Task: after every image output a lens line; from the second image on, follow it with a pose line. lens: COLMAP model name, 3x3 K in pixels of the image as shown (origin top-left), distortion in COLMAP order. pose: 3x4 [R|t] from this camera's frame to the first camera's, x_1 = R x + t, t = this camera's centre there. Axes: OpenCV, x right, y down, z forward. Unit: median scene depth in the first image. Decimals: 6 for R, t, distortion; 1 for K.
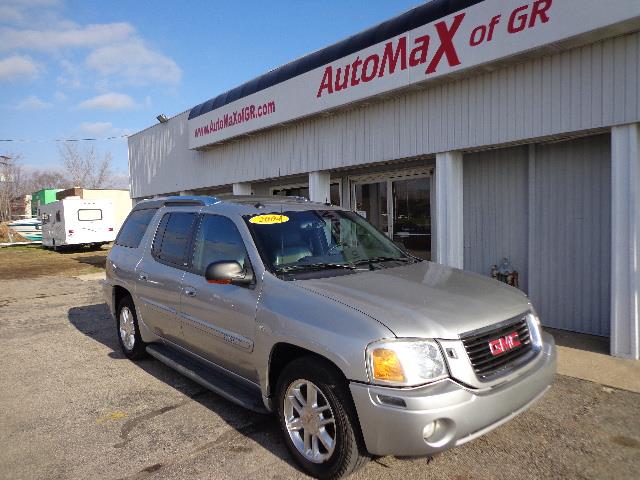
lens RADIAL K [[480.2, 0, 315.3], [0, 480.2, 241.5], [0, 0, 1]] dist [0.005941, 0.000874]
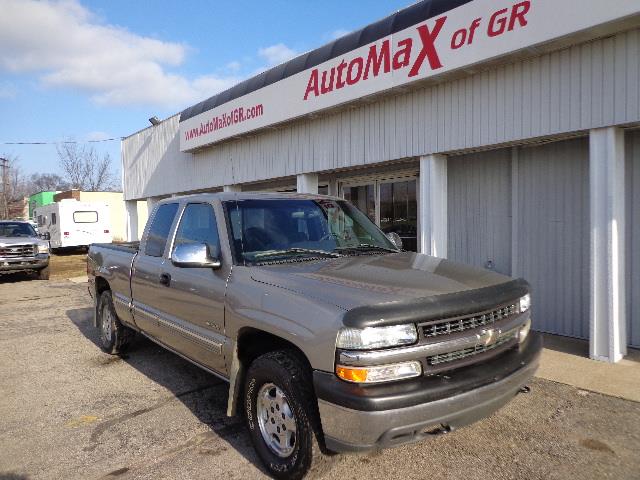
lens RADIAL K [[480.2, 0, 315.8], [0, 480.2, 241.1], [0, 0, 1]] dist [0.005941, 0.000874]
pose [[0.999997, 0.000204, 0.002314, 0.032056], [-0.000191, 0.999984, -0.005648, -0.000397], [-0.002315, 0.005648, 0.999981, -0.000055]]
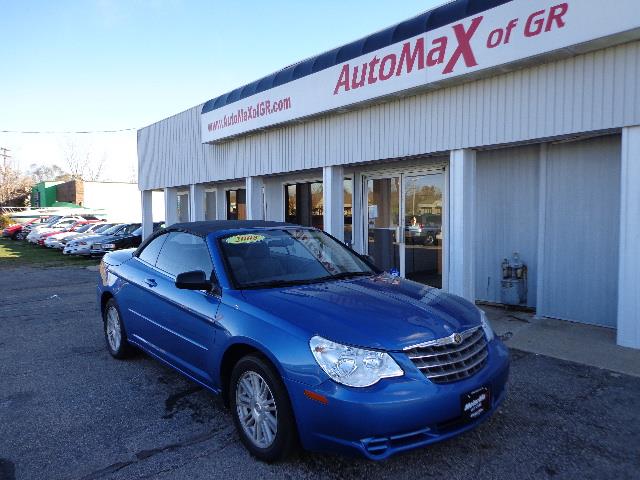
lens RADIAL K [[480.2, 0, 316.1], [0, 480.2, 242.2], [0, 0, 1]] dist [0.005941, 0.000874]
pose [[0.999885, 0.013501, 0.006945, -0.044445], [-0.013569, 0.999860, 0.009833, 0.008775], [-0.006812, -0.009926, 0.999928, -0.040055]]
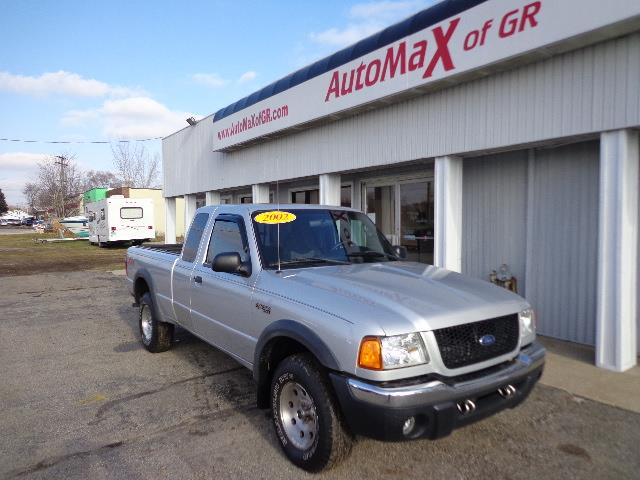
lens RADIAL K [[480.2, 0, 313.9], [0, 480.2, 242.7], [0, 0, 1]] dist [0.005941, 0.000874]
pose [[0.995465, 0.023905, -0.092078, 0.097392], [-0.024031, 0.999711, -0.000259, 0.000960], [0.092045, 0.002470, 0.995752, -0.021961]]
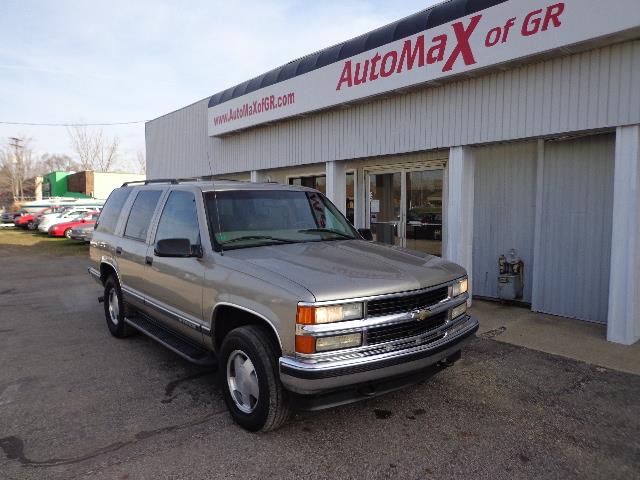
lens RADIAL K [[480.2, 0, 314.6], [0, 480.2, 242.4], [0, 0, 1]] dist [0.005941, 0.000874]
pose [[0.999611, 0.024487, -0.013375, -0.025364], [-0.024121, 0.999348, 0.026864, 0.004232], [0.014024, -0.026531, 0.999550, -0.064380]]
